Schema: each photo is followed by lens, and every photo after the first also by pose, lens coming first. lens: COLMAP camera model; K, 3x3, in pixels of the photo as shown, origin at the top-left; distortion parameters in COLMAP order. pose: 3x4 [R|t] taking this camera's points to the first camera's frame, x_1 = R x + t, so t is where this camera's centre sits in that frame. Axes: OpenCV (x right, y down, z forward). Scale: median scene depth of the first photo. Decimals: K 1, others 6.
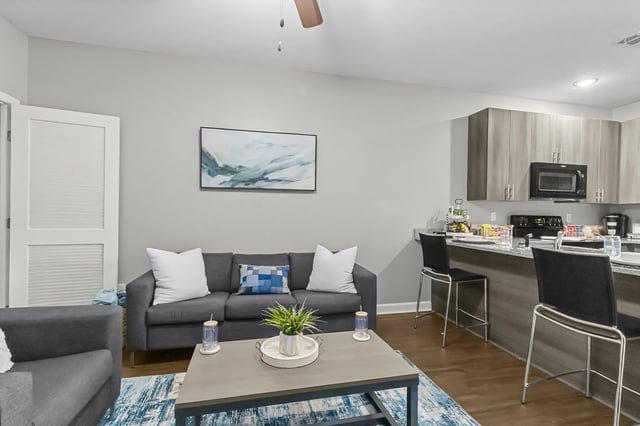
lens RADIAL K [[300.8, 0, 320.0], [0, 300.8, 213.0], [0, 0, 1]] dist [-0.000958, 0.000440]
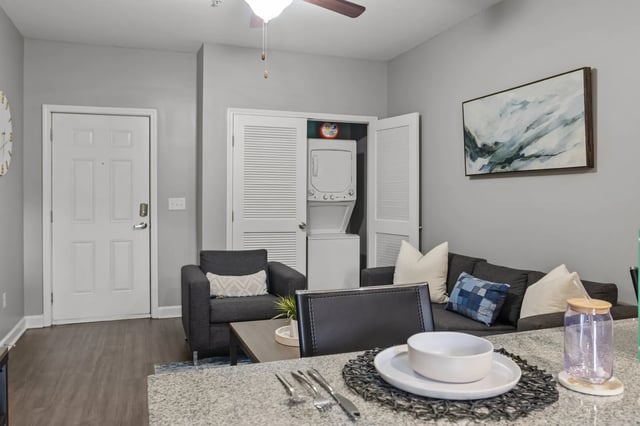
lens RADIAL K [[495.4, 0, 308.9], [0, 495.4, 196.7], [0, 0, 1]] dist [-0.023217, 0.001215]
pose [[0.122672, -0.017778, -0.992288, 0.854420], [-0.001681, 0.999834, -0.018121, -0.003219], [0.992446, 0.003891, 0.122622, 0.404137]]
